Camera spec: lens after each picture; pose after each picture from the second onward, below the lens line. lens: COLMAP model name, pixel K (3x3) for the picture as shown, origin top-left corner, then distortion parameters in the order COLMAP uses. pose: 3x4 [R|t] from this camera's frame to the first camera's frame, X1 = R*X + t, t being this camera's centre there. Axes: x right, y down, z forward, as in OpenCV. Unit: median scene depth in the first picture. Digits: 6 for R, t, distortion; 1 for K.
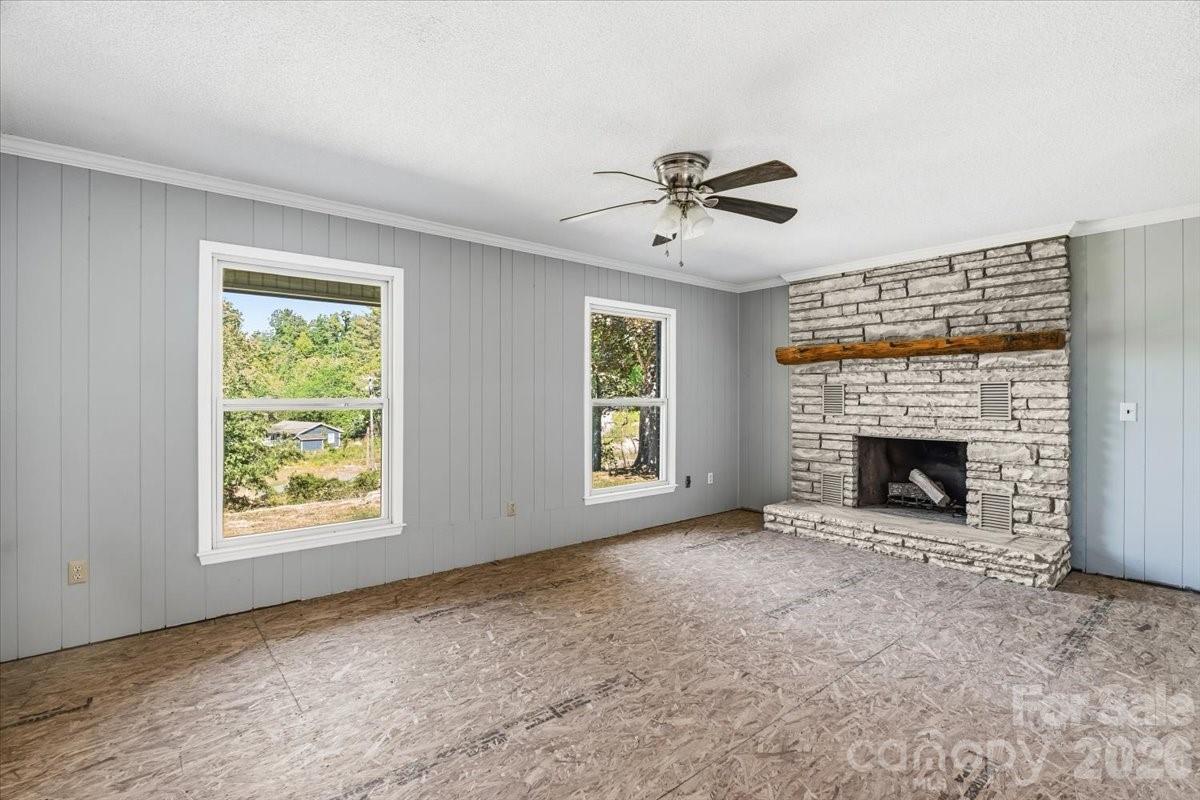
lens RADIAL K [[559.7, 0, 599.8], [0, 559.7, 394.9], [0, 0, 1]] dist [-0.022442, 0.004925]
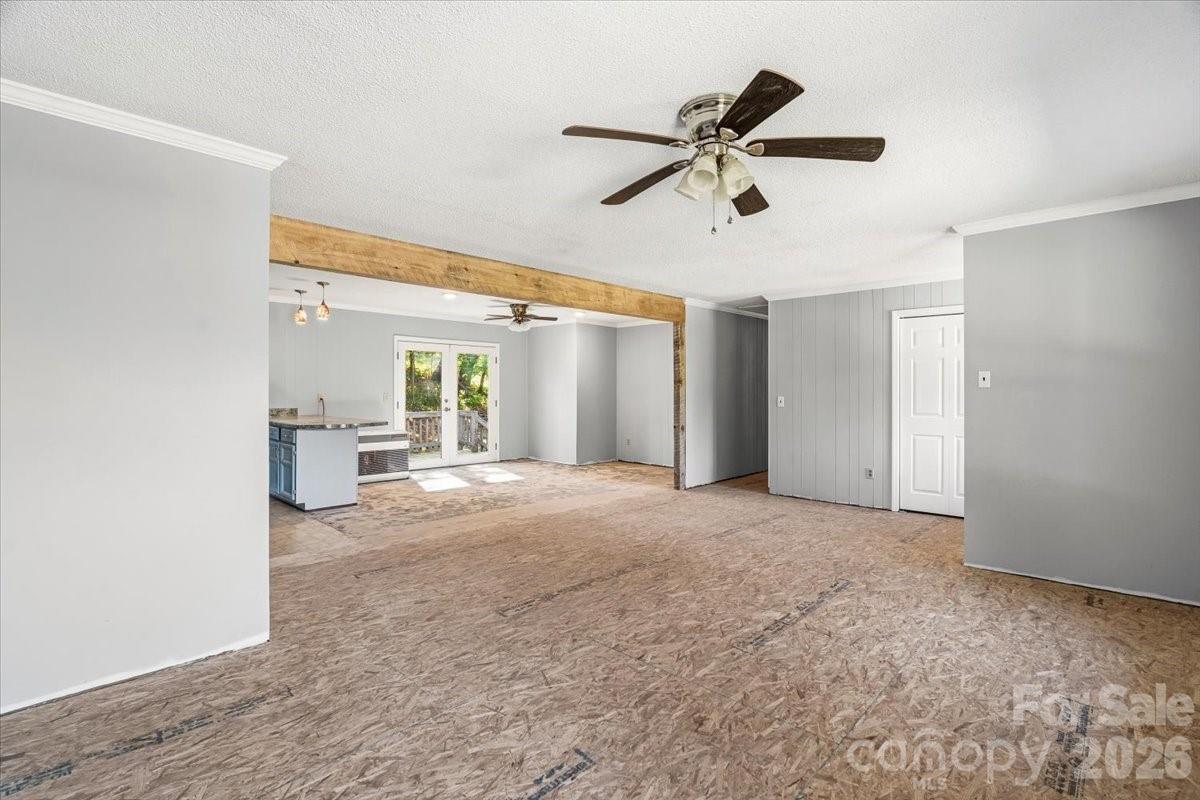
lens RADIAL K [[559.7, 0, 610.2], [0, 559.7, 380.8], [0, 0, 1]] dist [-0.022442, 0.004925]
pose [[-0.991963, -0.006279, -0.126374, 0.262345], [-0.004005, 0.999826, -0.018242, 0.001950], [0.126466, -0.017590, -0.991815, 1.178875]]
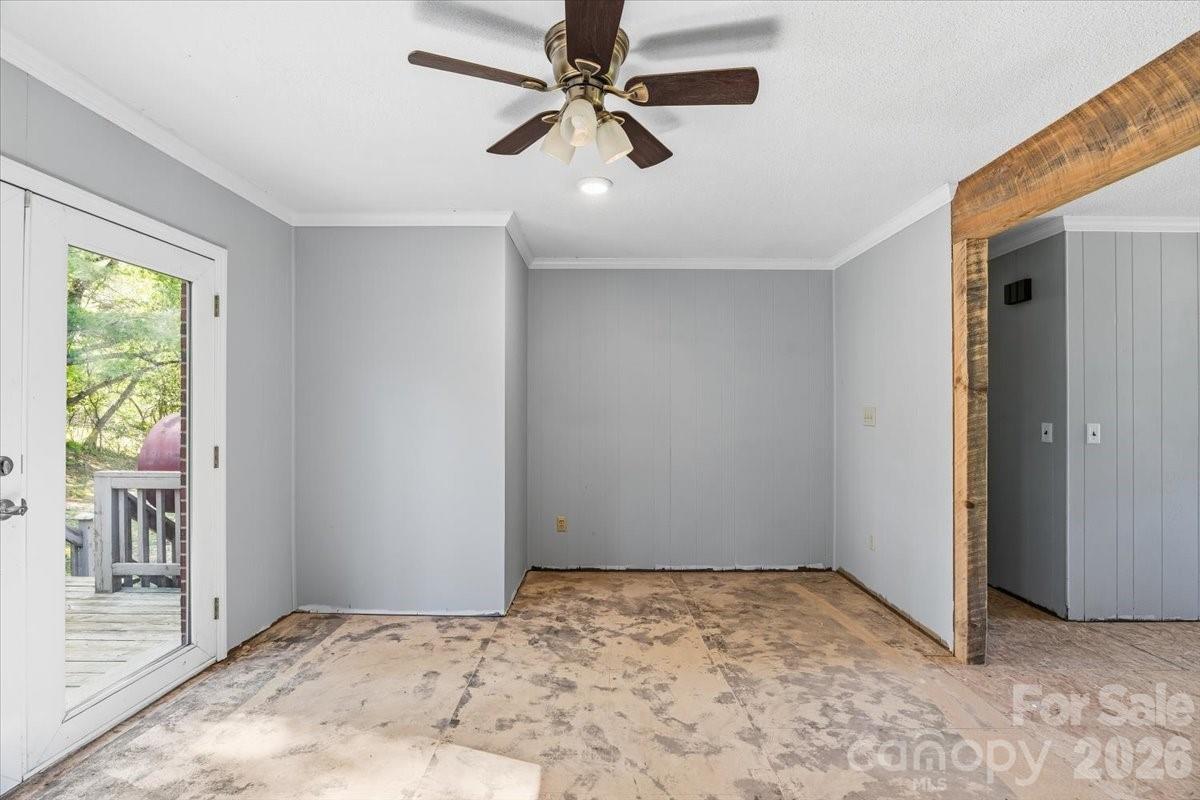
lens RADIAL K [[559.7, 0, 603.9], [0, 559.7, 403.3], [0, 0, 1]] dist [-0.022442, 0.004925]
pose [[-0.645198, -0.009407, -0.763958, 0.628633], [-0.001751, 0.999940, -0.010834, -0.002888], [0.764014, -0.005653, -0.645175, -0.365972]]
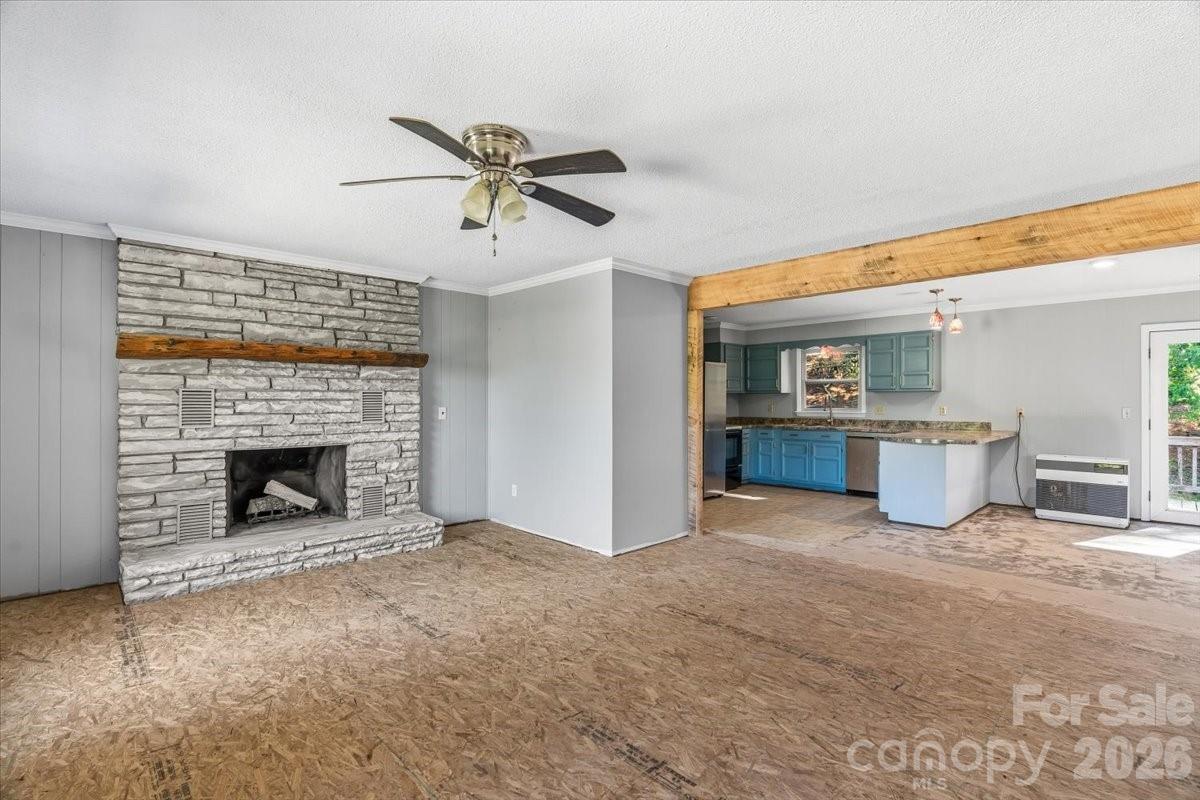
lens RADIAL K [[559.7, 0, 597.2], [0, 559.7, 399.7], [0, 0, 1]] dist [-0.022442, 0.004925]
pose [[-0.068930, 0.001968, 0.997620, -0.482040], [-0.000544, 0.999998, -0.002010, -0.002712], [-0.997621, -0.000682, -0.068929, 0.588219]]
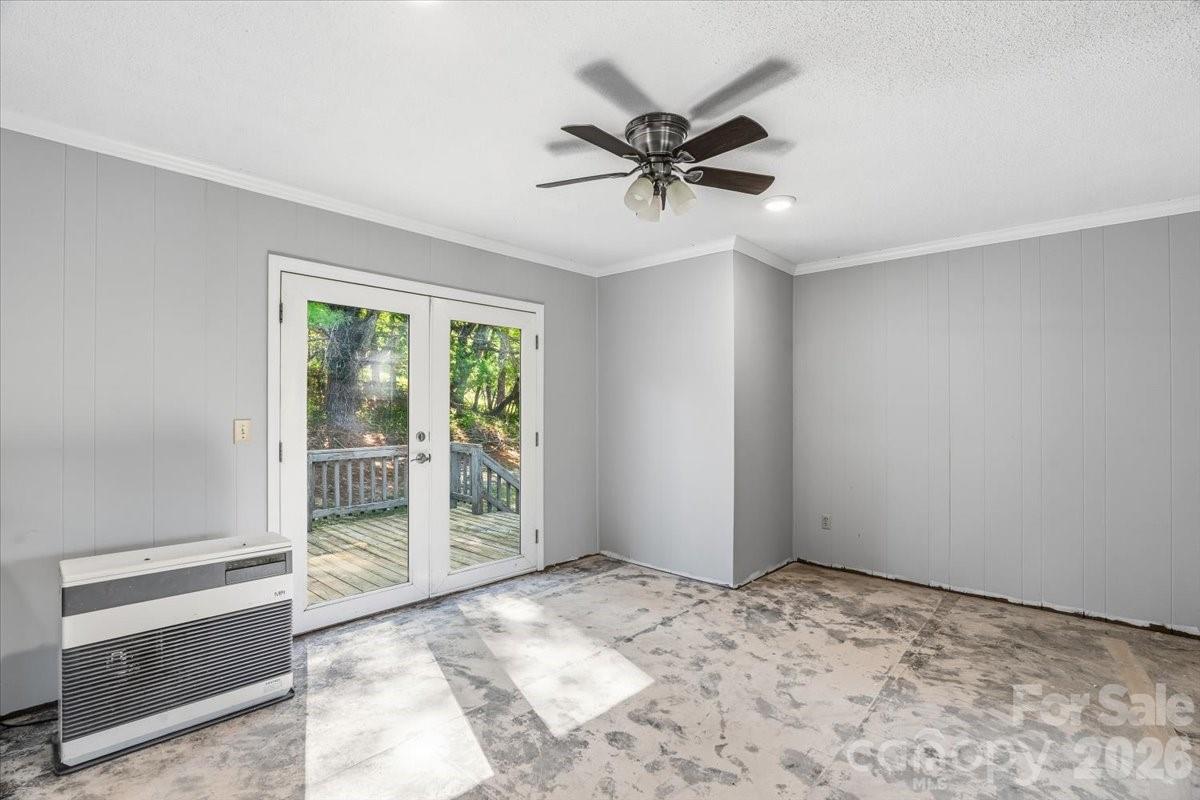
lens RADIAL K [[559.7, 0, 598.2], [0, 559.7, 400.0], [0, 0, 1]] dist [-0.022442, 0.004925]
pose [[-0.992398, -0.004746, -0.122974, 0.447253], [-0.002864, 0.999876, -0.015476, -0.001679], [0.123033, -0.015006, -0.992289, -0.113451]]
